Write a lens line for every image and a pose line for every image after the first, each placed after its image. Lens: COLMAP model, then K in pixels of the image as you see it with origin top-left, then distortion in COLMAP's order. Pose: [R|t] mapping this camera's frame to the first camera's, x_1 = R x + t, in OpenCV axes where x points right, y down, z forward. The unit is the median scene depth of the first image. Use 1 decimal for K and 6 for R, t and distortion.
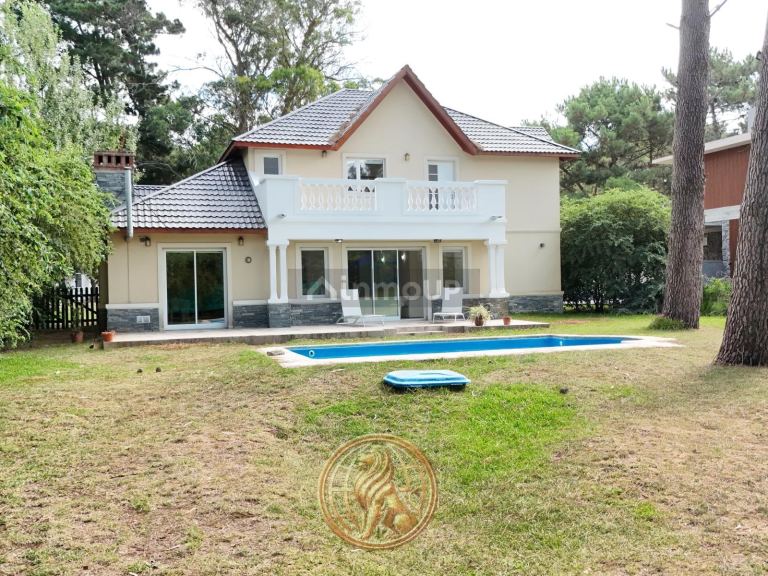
lens RADIAL K [[768.9, 0, 387.2], [0, 768.9, 287.8], [0, 0, 1]] dist [0.083225, -0.100803]
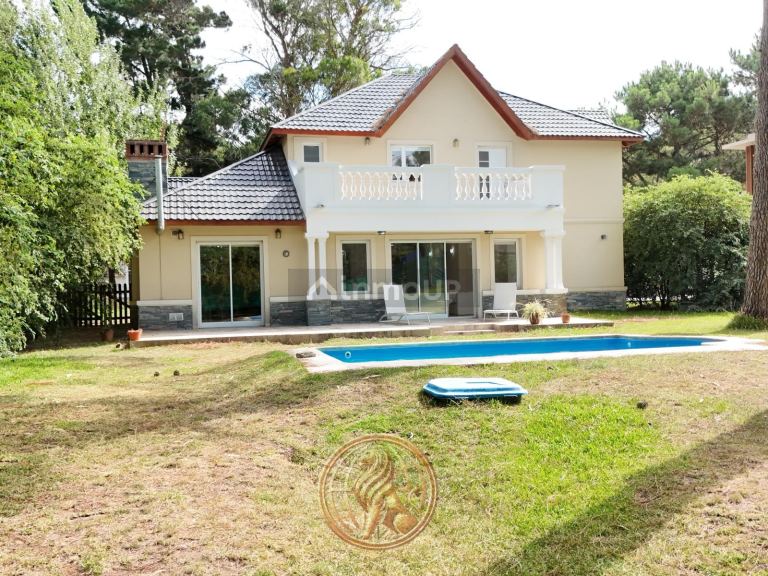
lens RADIAL K [[768.9, 0, 387.2], [0, 768.9, 287.8], [0, 0, 1]] dist [0.083225, -0.100803]
pose [[0.997755, -0.001509, -0.066946, 0.005558], [0.001775, 0.999991, 0.003917, 0.001933], [0.066940, -0.004027, 0.997749, 0.066480]]
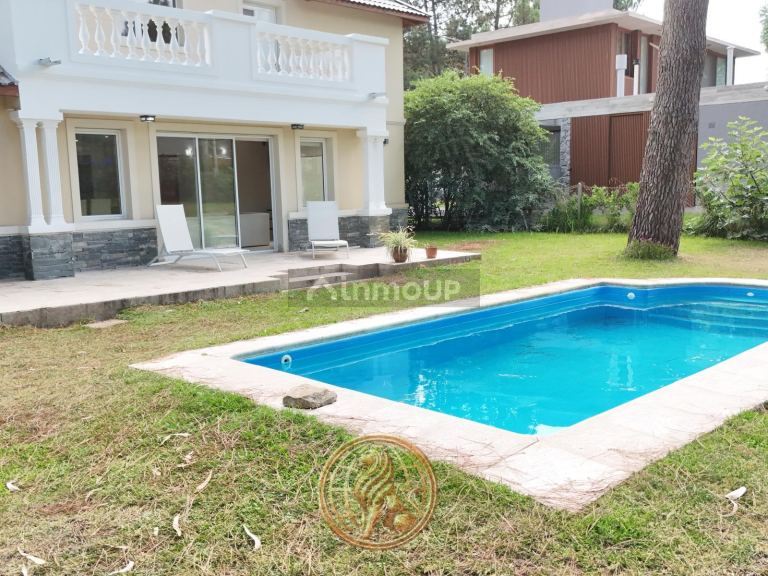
lens RADIAL K [[768.9, 0, 387.2], [0, 768.9, 287.8], [0, 0, 1]] dist [0.083225, -0.100803]
pose [[0.889552, -0.055567, 0.453441, -0.164551], [-0.001124, 0.992306, 0.123808, -0.008073], [-0.456832, -0.110644, 0.882645, 0.387275]]
